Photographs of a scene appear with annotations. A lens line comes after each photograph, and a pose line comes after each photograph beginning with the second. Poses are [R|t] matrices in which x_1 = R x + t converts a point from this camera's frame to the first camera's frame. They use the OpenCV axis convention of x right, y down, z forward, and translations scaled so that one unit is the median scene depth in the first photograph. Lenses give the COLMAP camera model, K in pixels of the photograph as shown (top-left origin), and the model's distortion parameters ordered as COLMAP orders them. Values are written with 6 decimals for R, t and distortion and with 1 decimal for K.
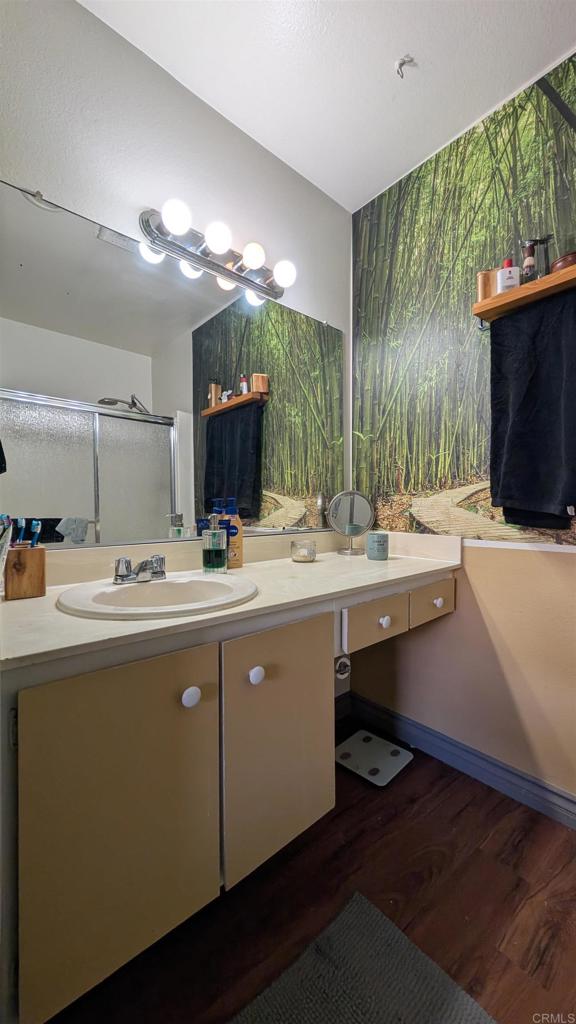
lens RADIAL K [[383.9, 0, 283.5], [0, 383.9, 515.3], [0, 0, 1]] dist [-0.001469, 0.000202]
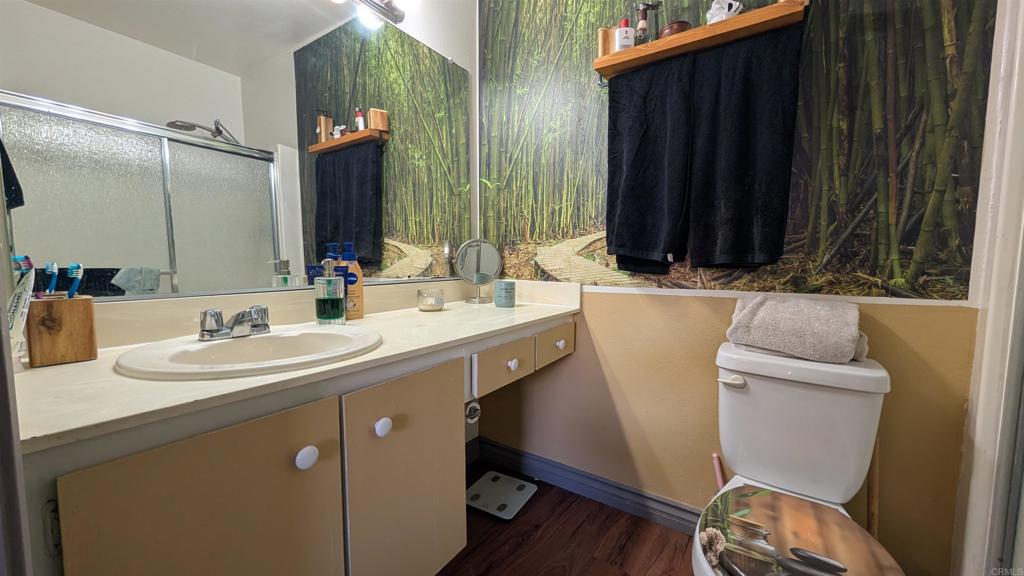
lens RADIAL K [[383.9, 0, 514.7], [0, 383.9, 294.1], [0, 0, 1]] dist [-0.001469, 0.000202]
pose [[0.963109, -0.017761, 0.268526, -0.003514], [0.000315, 0.997893, 0.064874, 0.016738], [-0.269112, -0.062396, 0.961085, 0.015623]]
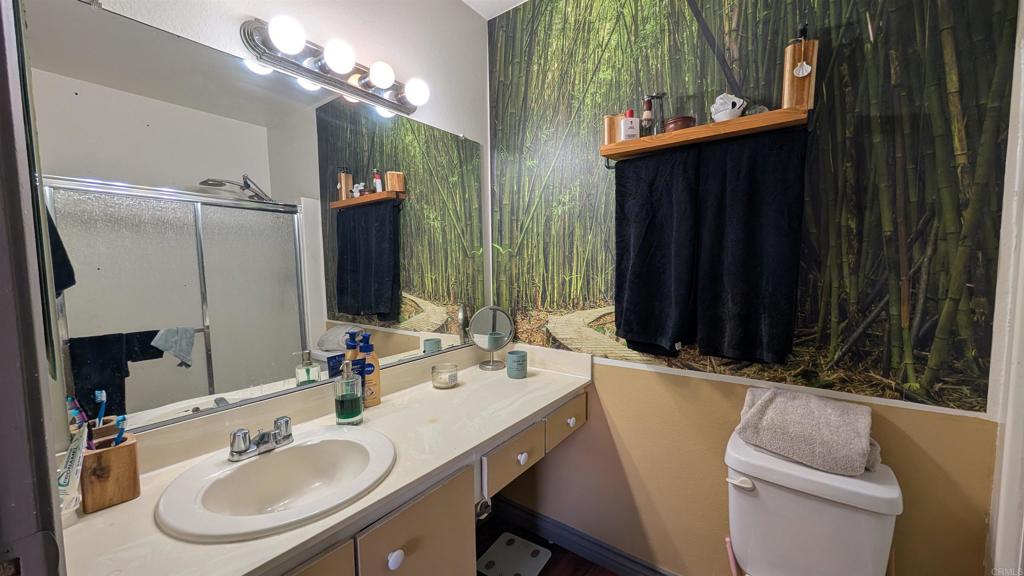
lens RADIAL K [[383.9, 0, 514.4], [0, 383.9, 296.2], [0, 0, 1]] dist [-0.001469, 0.000202]
pose [[0.975402, -0.026645, 0.218817, 0.016987], [0.014845, 0.998354, 0.055396, -0.176207], [-0.219933, -0.050786, 0.974192, -0.003685]]
